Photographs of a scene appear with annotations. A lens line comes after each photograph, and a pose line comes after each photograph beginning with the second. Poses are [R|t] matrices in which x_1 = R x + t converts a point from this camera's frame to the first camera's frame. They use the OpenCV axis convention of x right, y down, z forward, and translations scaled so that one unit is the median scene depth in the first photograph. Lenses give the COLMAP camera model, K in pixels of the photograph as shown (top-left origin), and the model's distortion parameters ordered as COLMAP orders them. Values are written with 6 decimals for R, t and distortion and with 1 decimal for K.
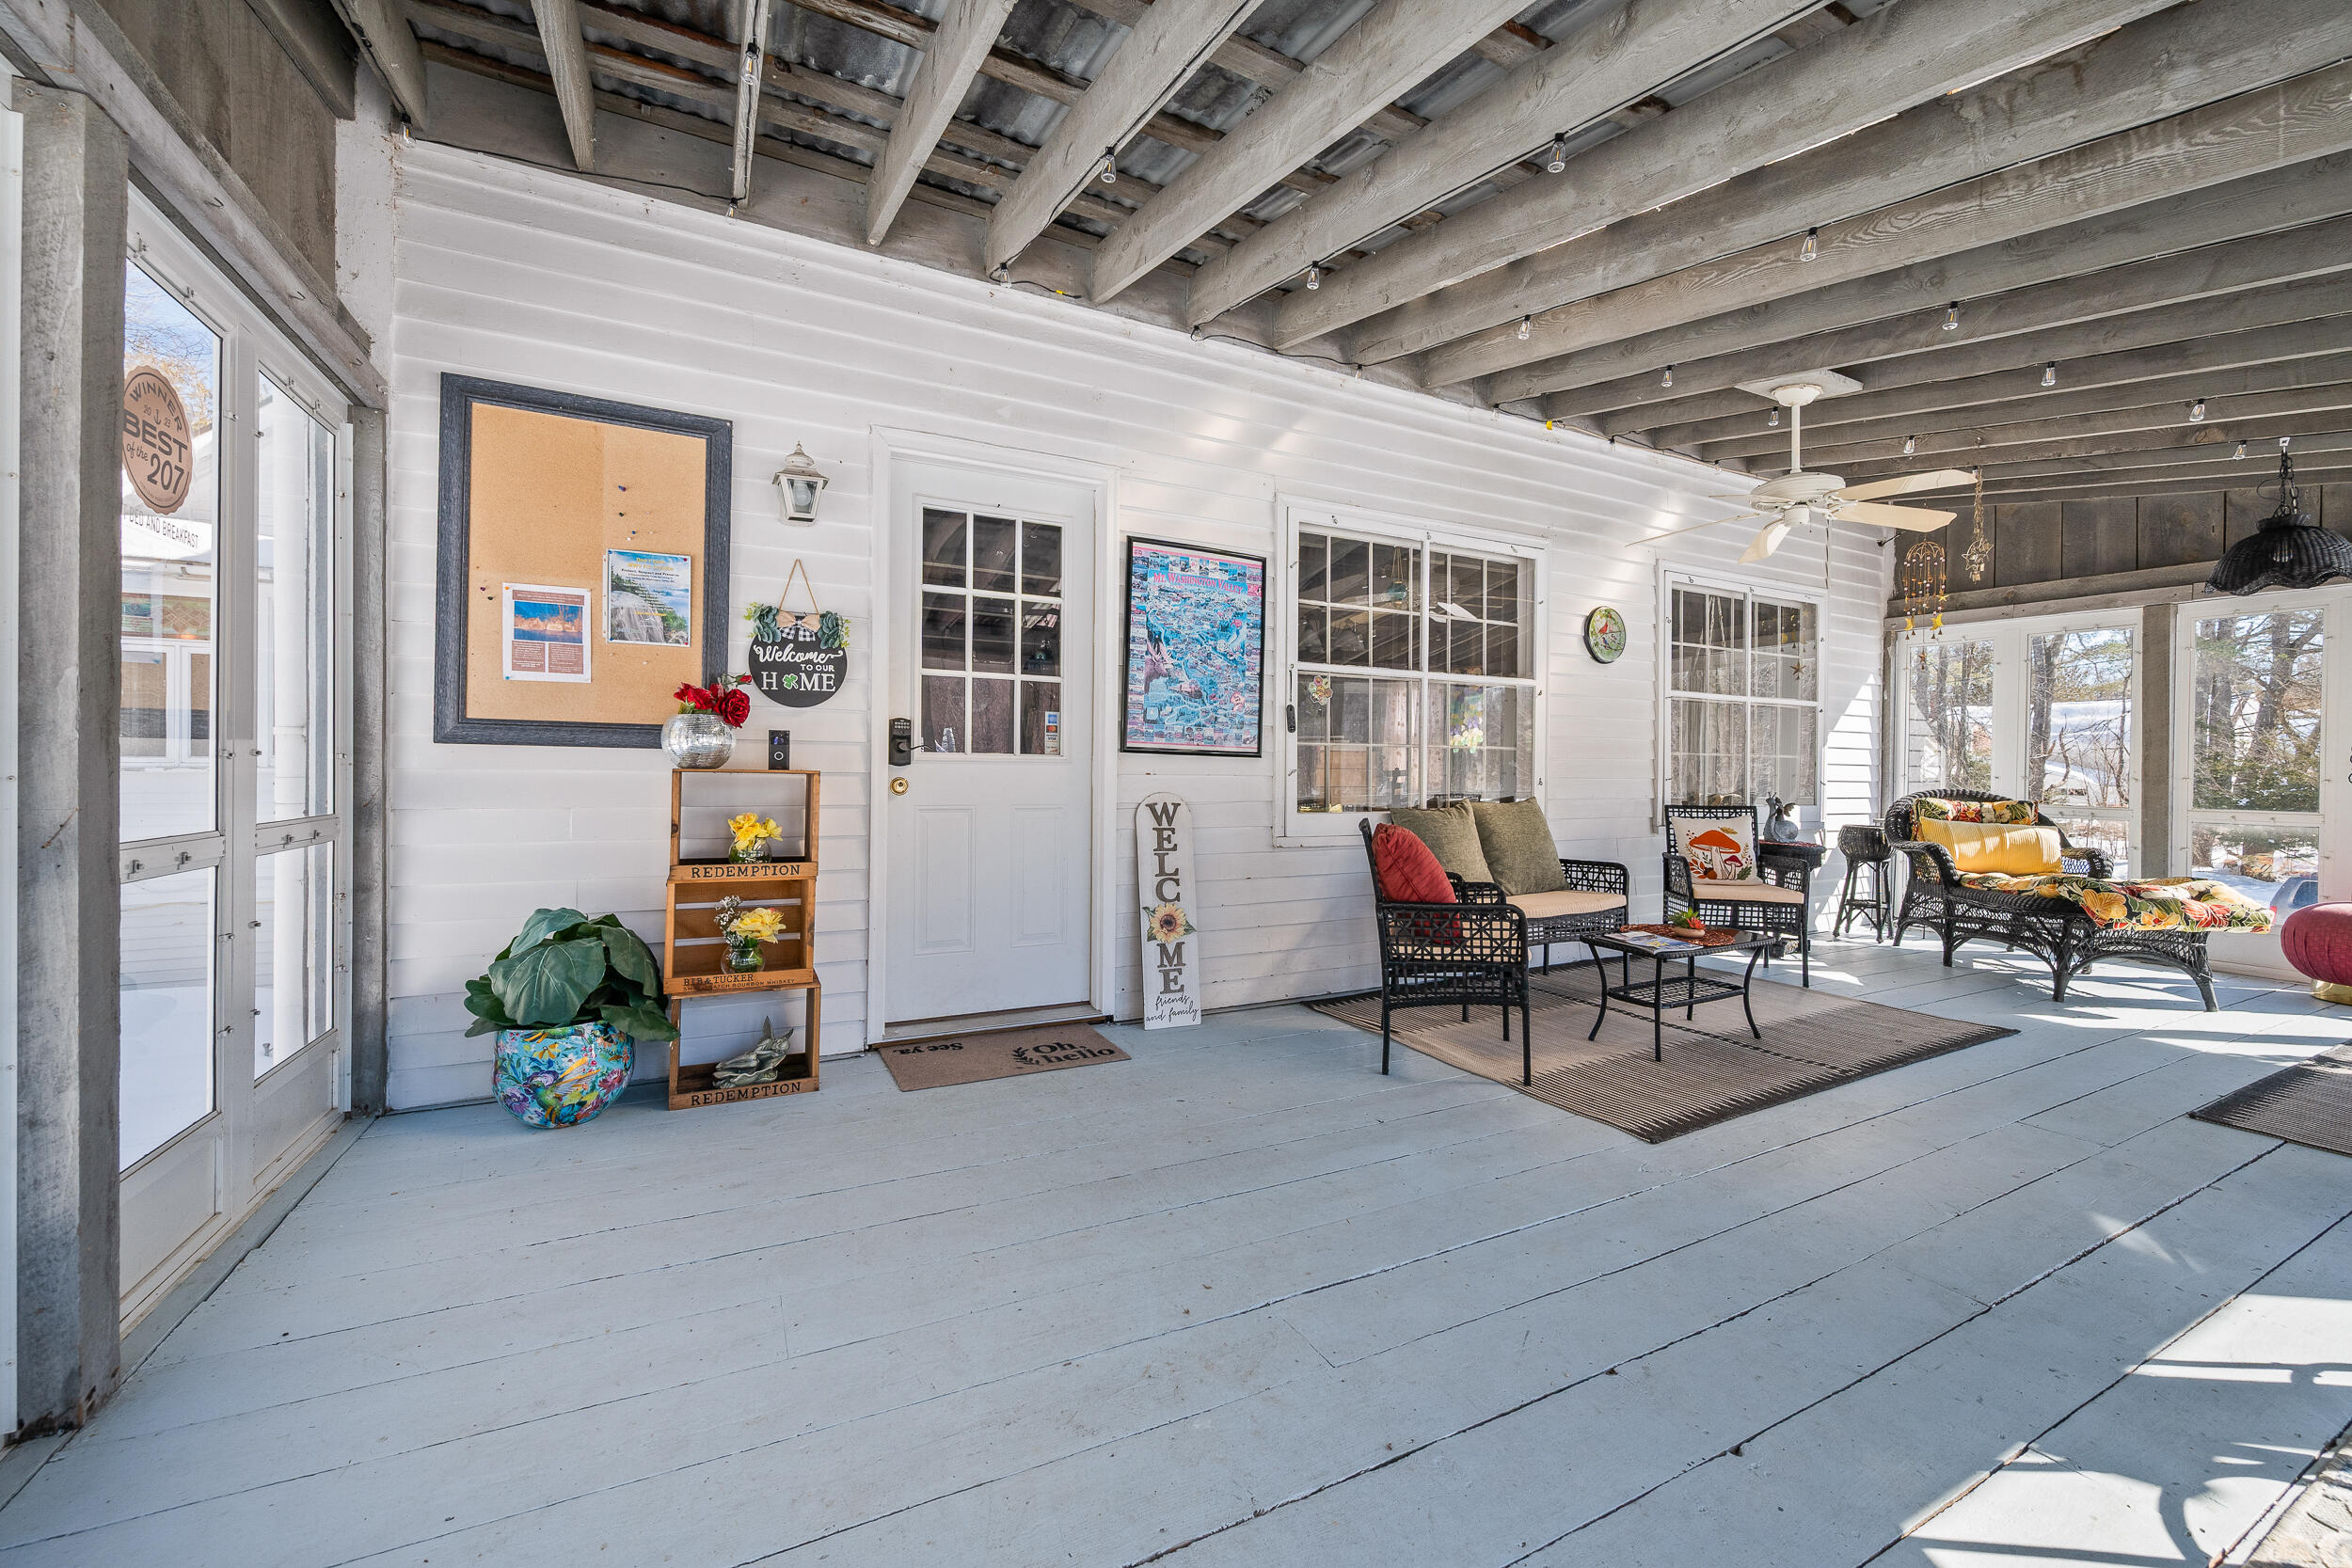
lens RADIAL K [[928.3, 0, 1181.9], [0, 928.3, 769.1], [0, 0, 1]] dist [-0.000138, 0.000256]
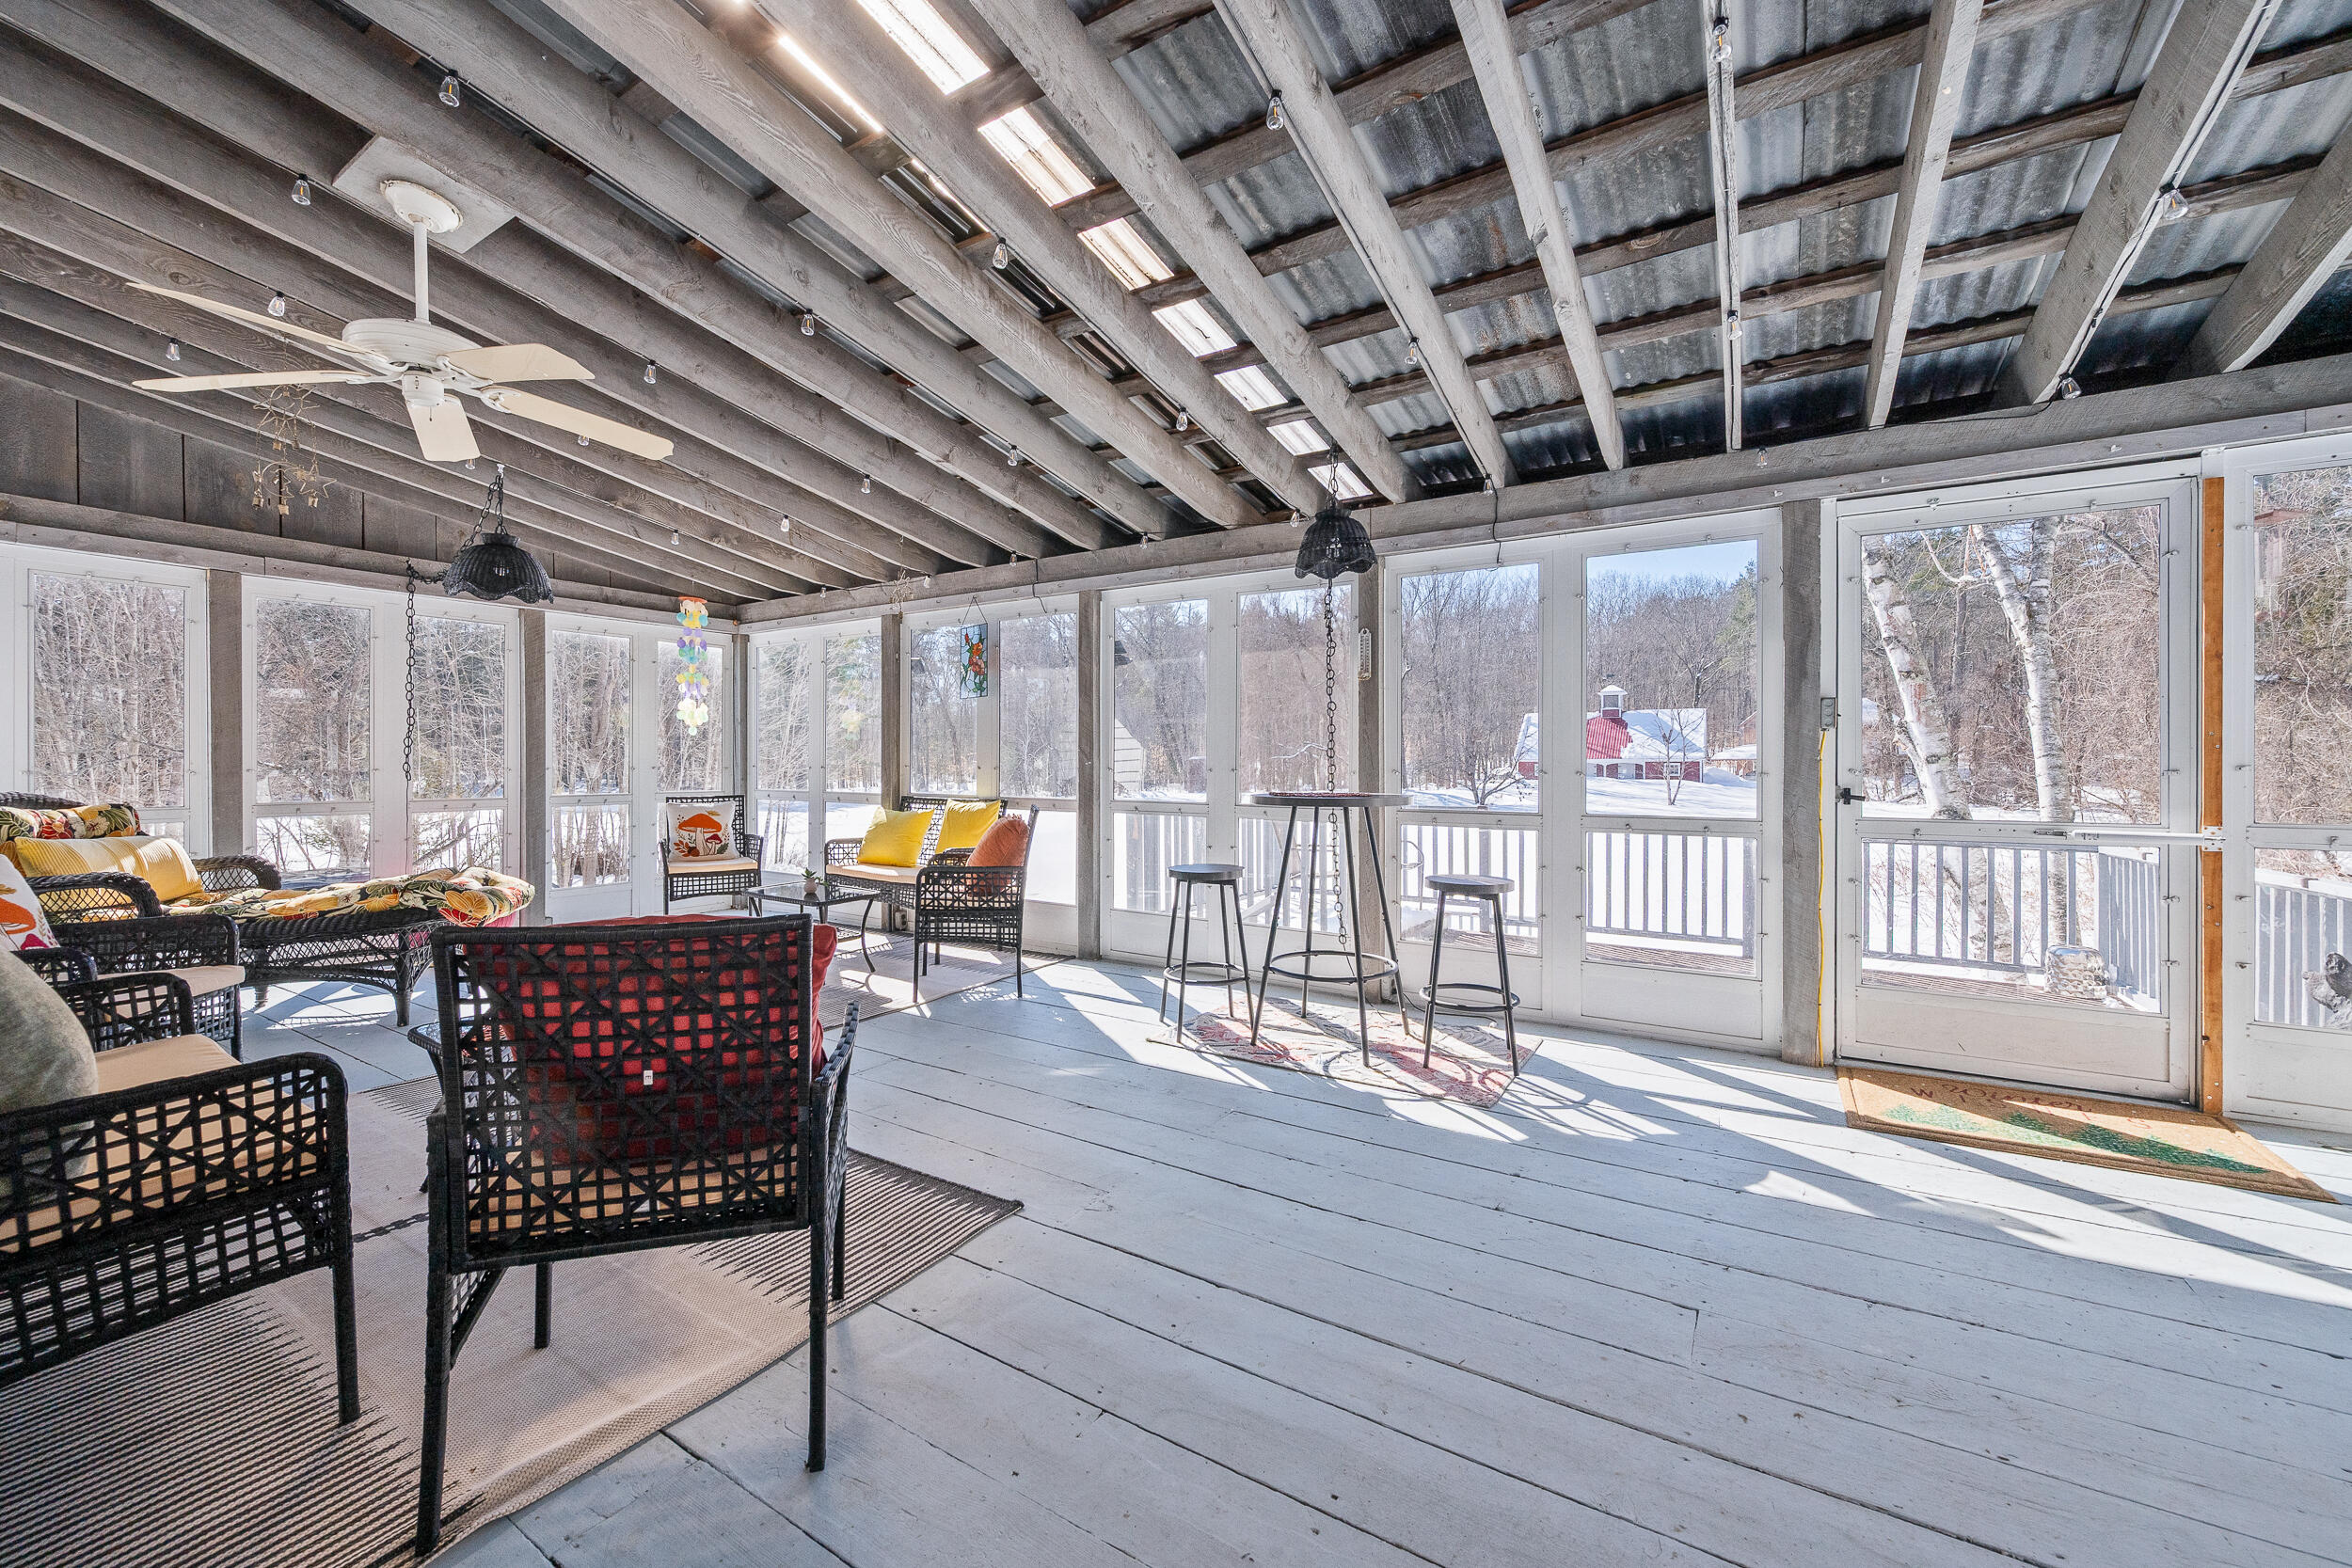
lens RADIAL K [[928.3, 0, 1176.6], [0, 928.3, 769.3], [0, 0, 1]] dist [-0.000138, 0.000256]
pose [[-0.498492, -0.010694, 0.866828, -0.139579], [0.003215, 0.999894, 0.014184, -0.001266], [-0.866888, 0.009857, -0.498405, 0.647514]]
